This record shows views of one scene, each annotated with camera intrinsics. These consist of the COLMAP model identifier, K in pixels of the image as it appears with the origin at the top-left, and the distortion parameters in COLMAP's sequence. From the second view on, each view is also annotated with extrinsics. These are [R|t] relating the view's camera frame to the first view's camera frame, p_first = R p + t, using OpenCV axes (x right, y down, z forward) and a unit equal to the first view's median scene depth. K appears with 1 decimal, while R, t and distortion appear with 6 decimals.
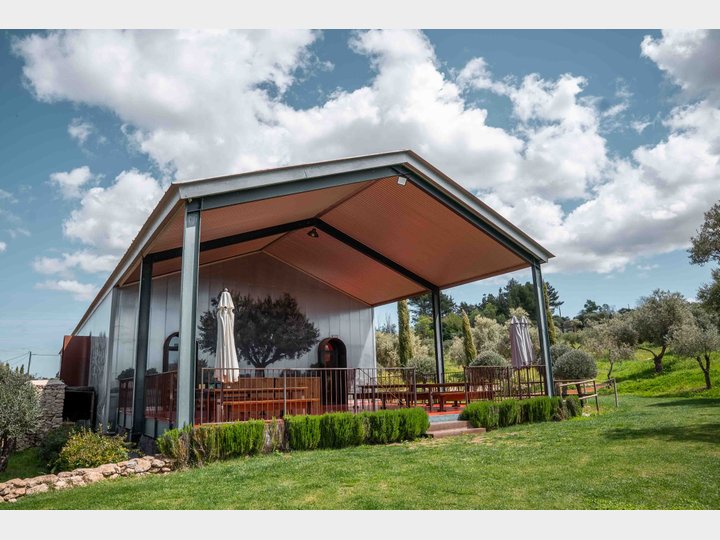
lens RADIAL K [[507.8, 0, 360.0], [0, 507.8, 270.0], [0, 0, 1]] dist [-0.108724, 0.085149]
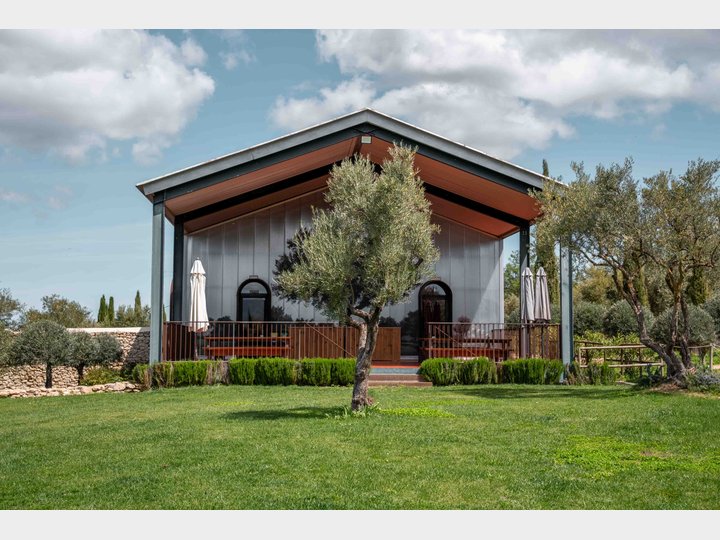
lens RADIAL K [[1091.4, 0, 360.0], [0, 1091.4, 270.0], [0, 0, 1]] dist [0.355899, 0.017157]
pose [[0.864290, 0.000107, -0.502994, 1.529513], [0.082979, 0.986268, 0.142792, -0.304557], [0.496102, -0.165152, 0.852413, -1.184351]]
